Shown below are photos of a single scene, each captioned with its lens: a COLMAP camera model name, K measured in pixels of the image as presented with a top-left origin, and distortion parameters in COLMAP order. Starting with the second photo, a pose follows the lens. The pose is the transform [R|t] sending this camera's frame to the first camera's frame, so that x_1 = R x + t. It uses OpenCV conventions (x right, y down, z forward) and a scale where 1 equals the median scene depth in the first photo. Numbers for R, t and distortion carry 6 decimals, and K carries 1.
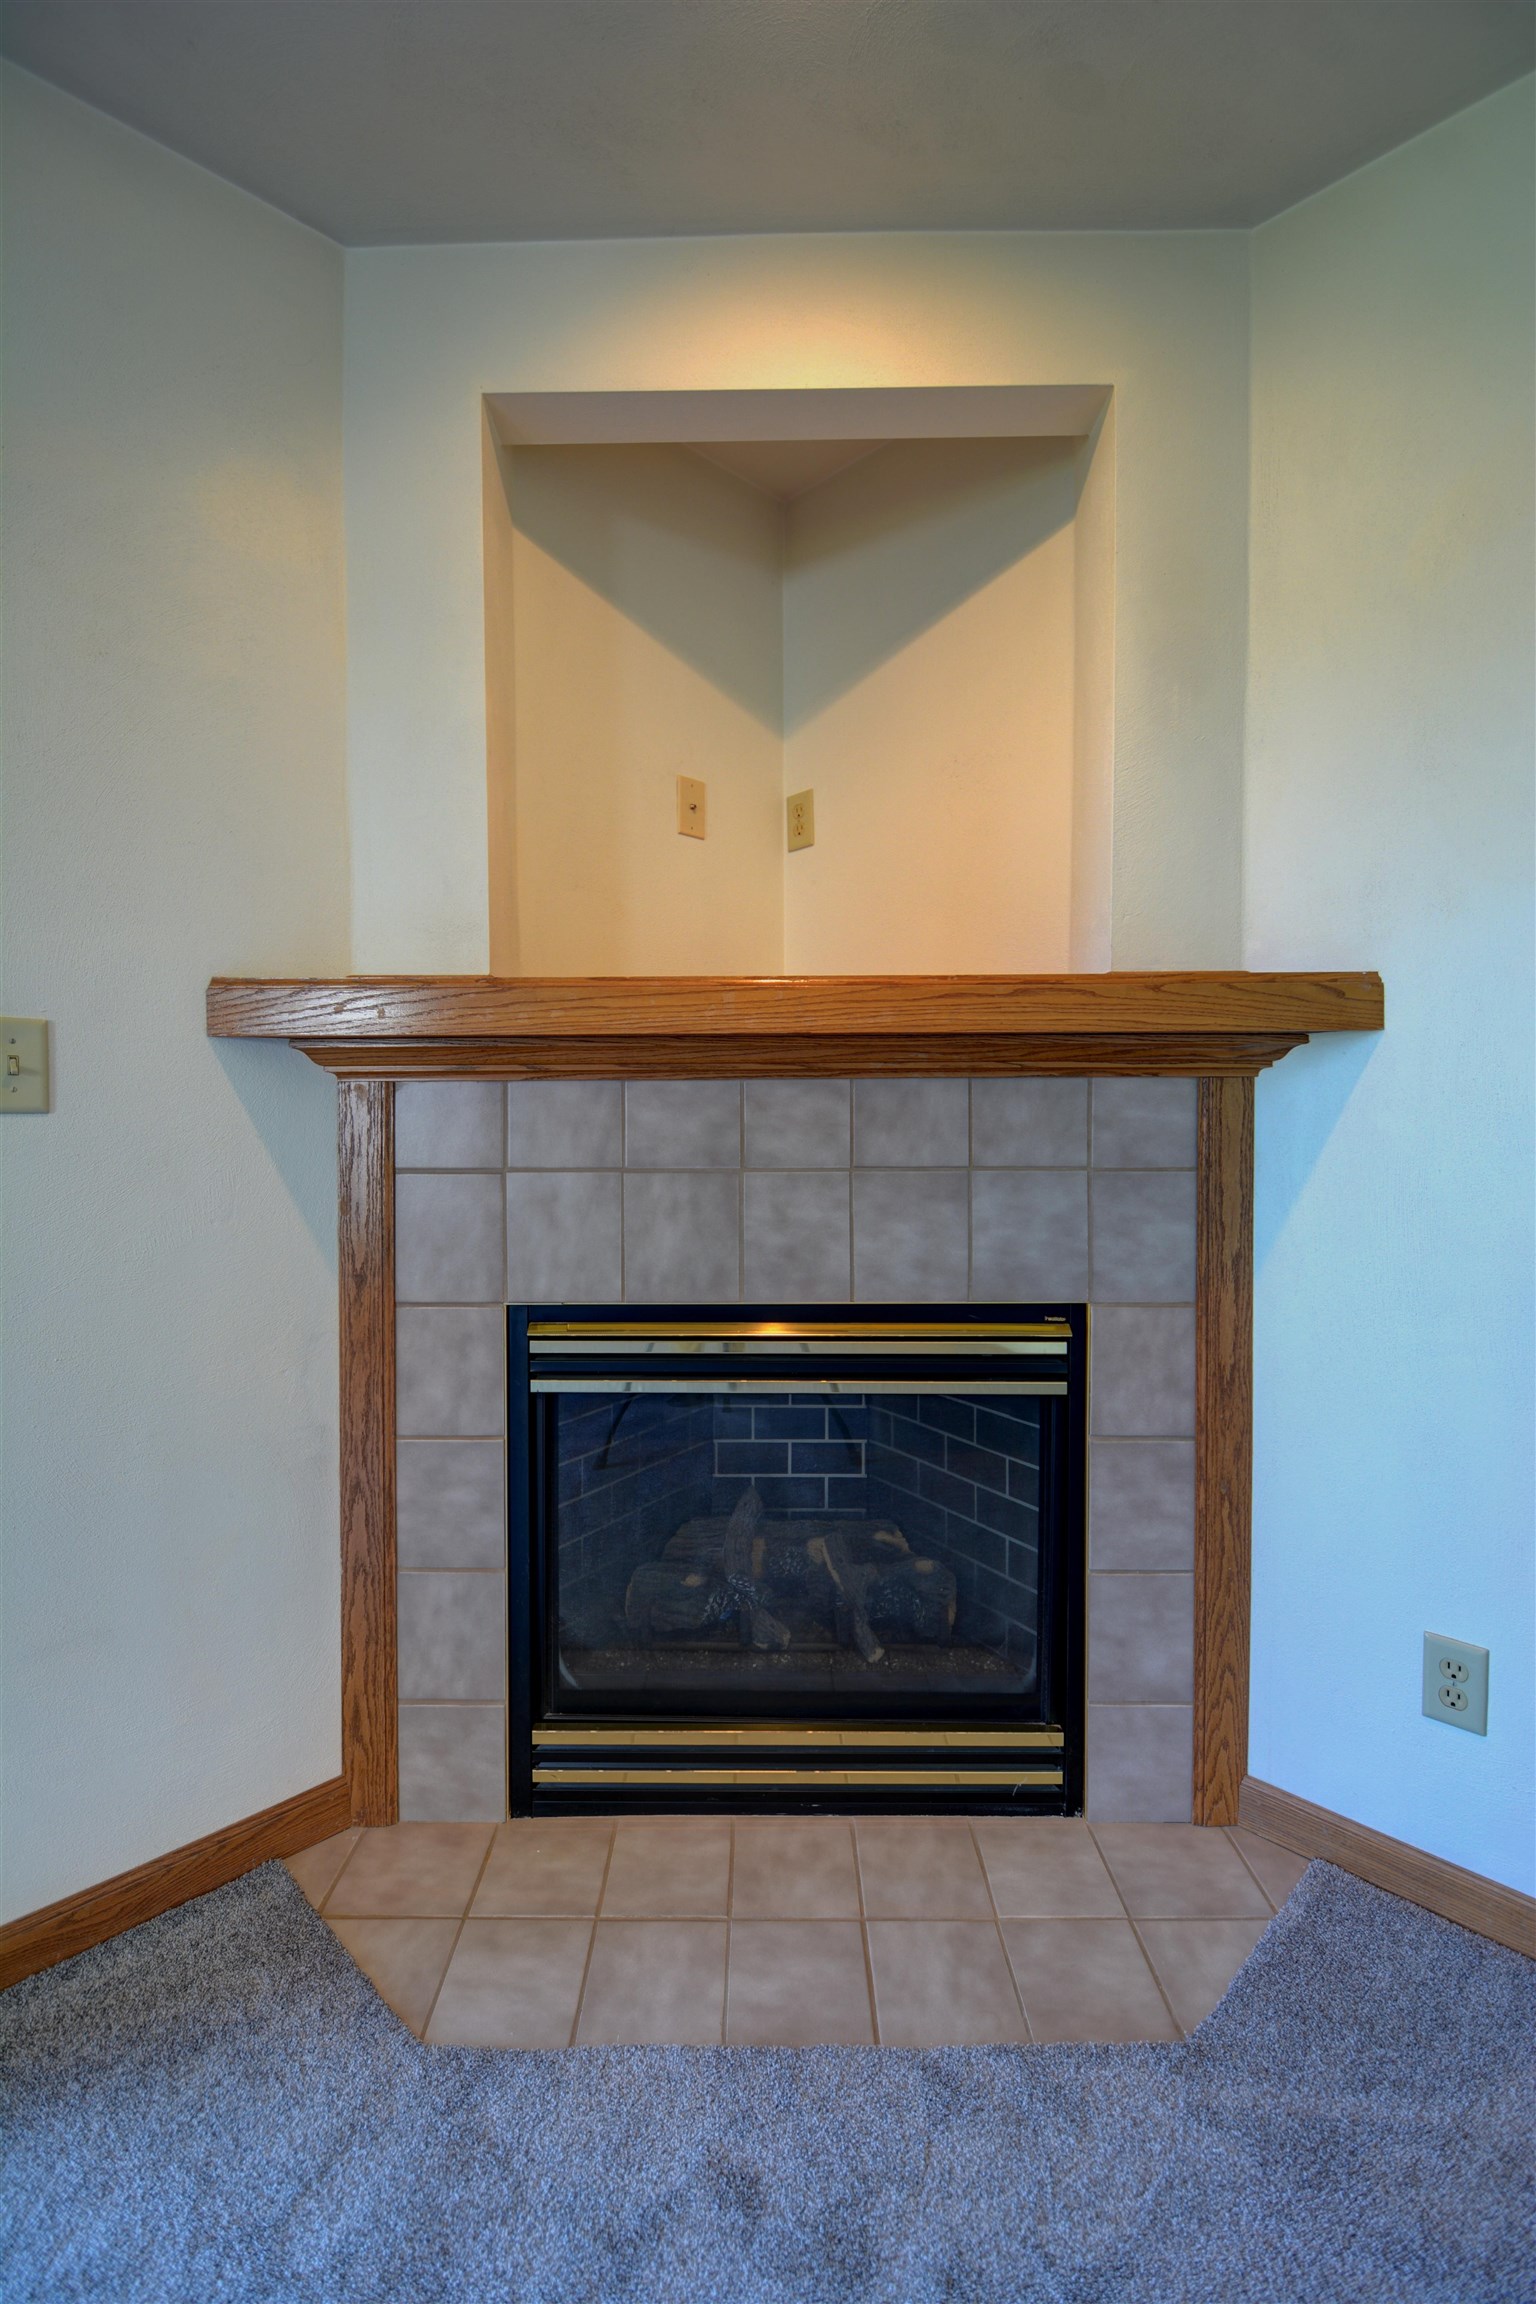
lens RADIAL K [[1010.3, 0, 760.6], [0, 1010.3, 1145.1], [0, 0, 1]] dist [0.011291, -0.018675]
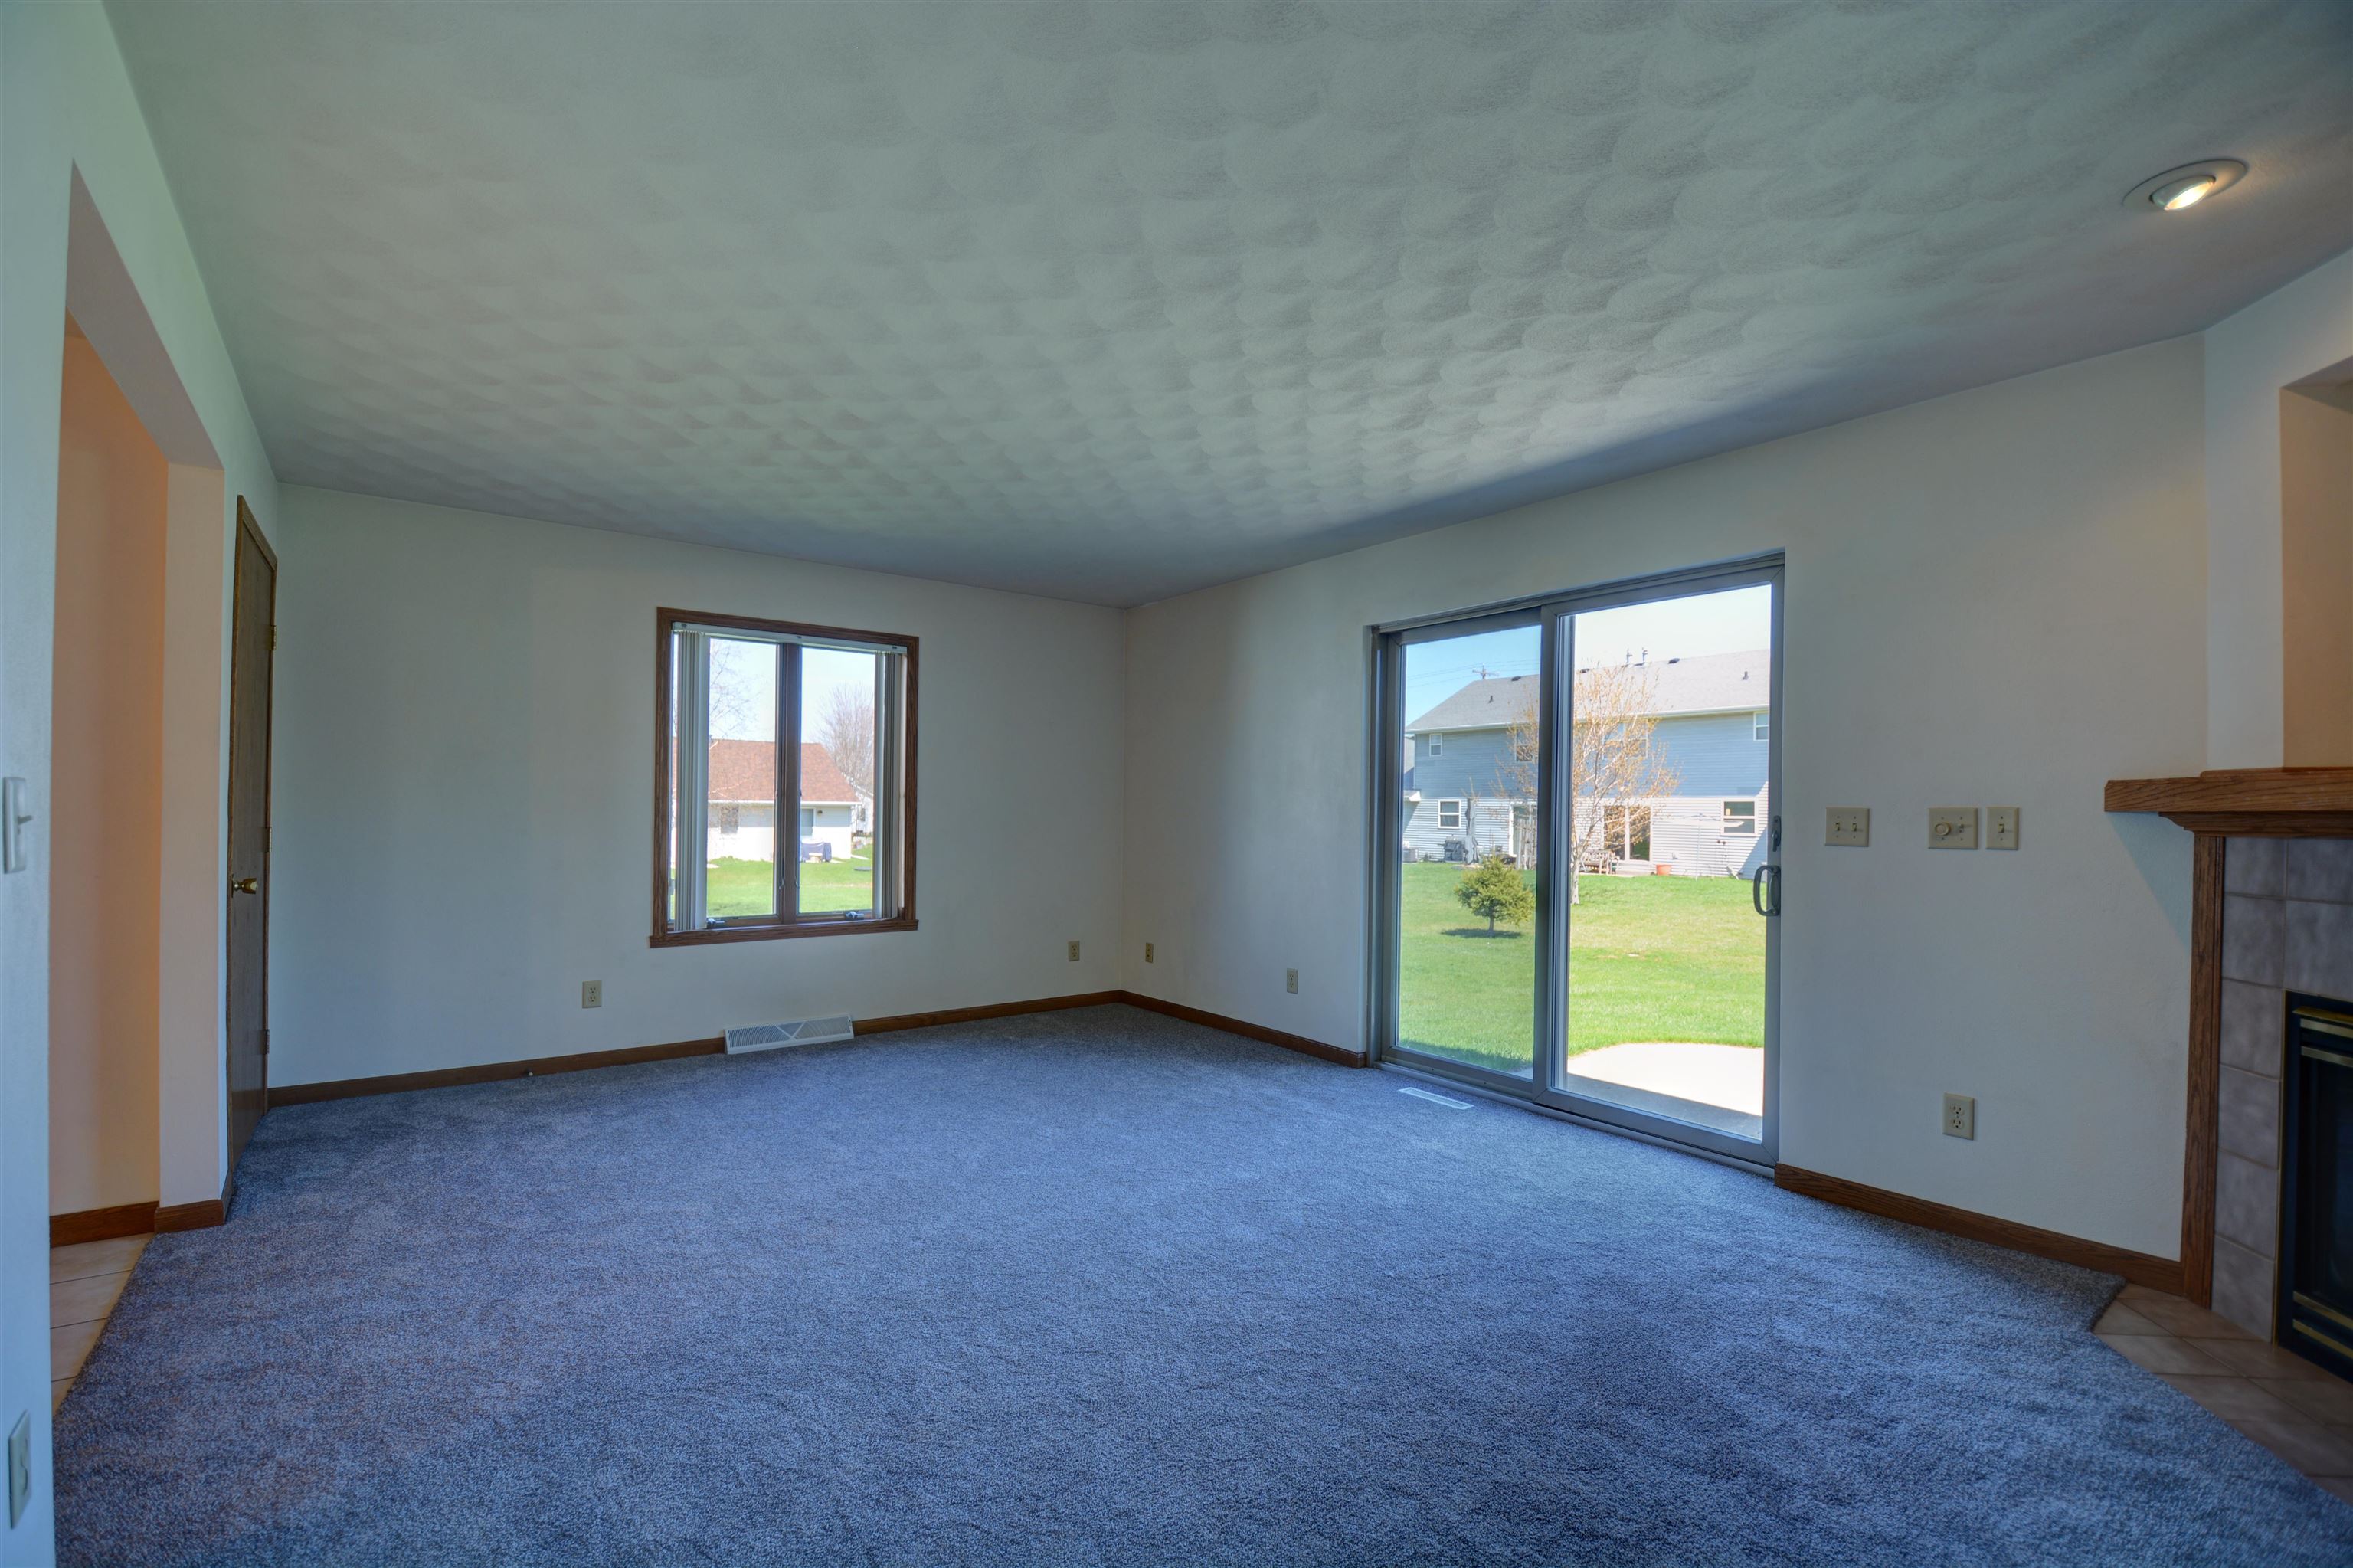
lens RADIAL K [[1031.8, 0, 1168.0], [0, 1031.8, 794.8], [0, 0, 1]] dist [0.011291, -0.018675]
pose [[-0.133713, -0.014786, -0.990910, 1.439056], [-0.039870, 0.999159, -0.009529, -0.047474], [0.990218, 0.038233, -0.134190, -0.422937]]
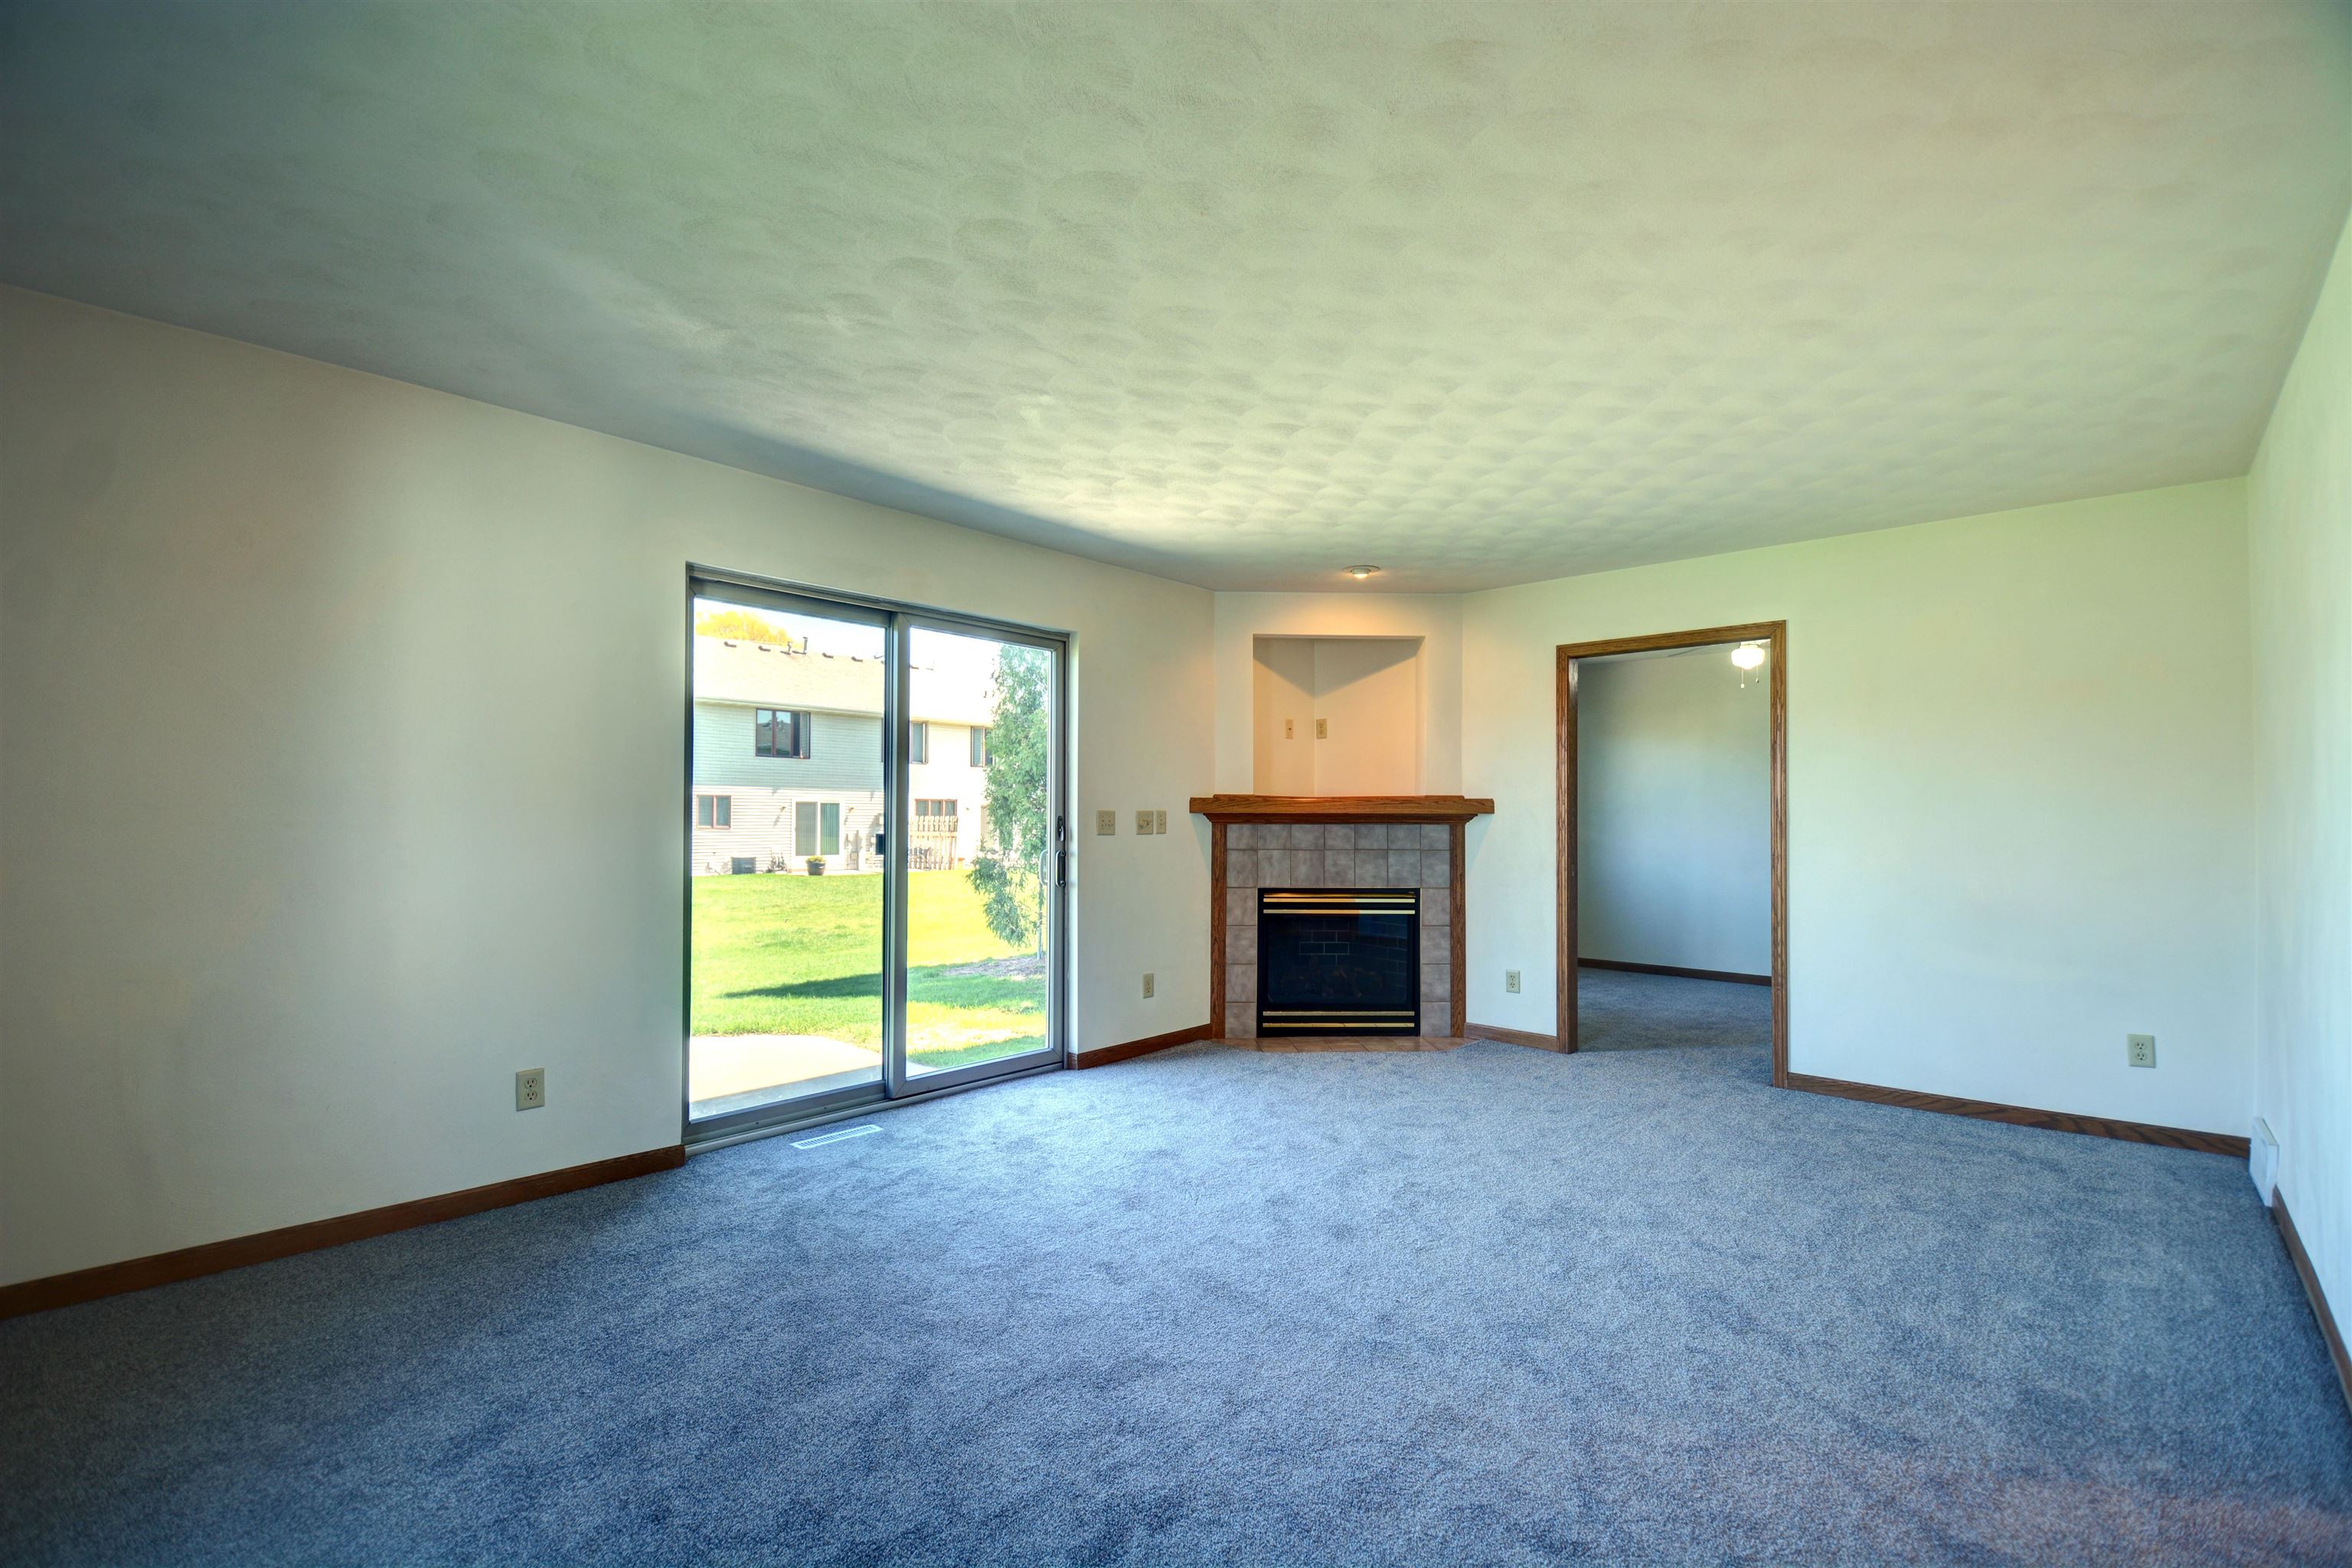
lens RADIAL K [[1031.3, 0, 1170.7], [0, 1031.3, 800.9], [0, 0, 1]] dist [0.011291, -0.018675]
pose [[0.998430, 0.007521, 0.055499, -0.755463], [-0.005092, 0.999029, -0.043764, 0.013924], [-0.055774, 0.043413, 0.997499, -2.580576]]
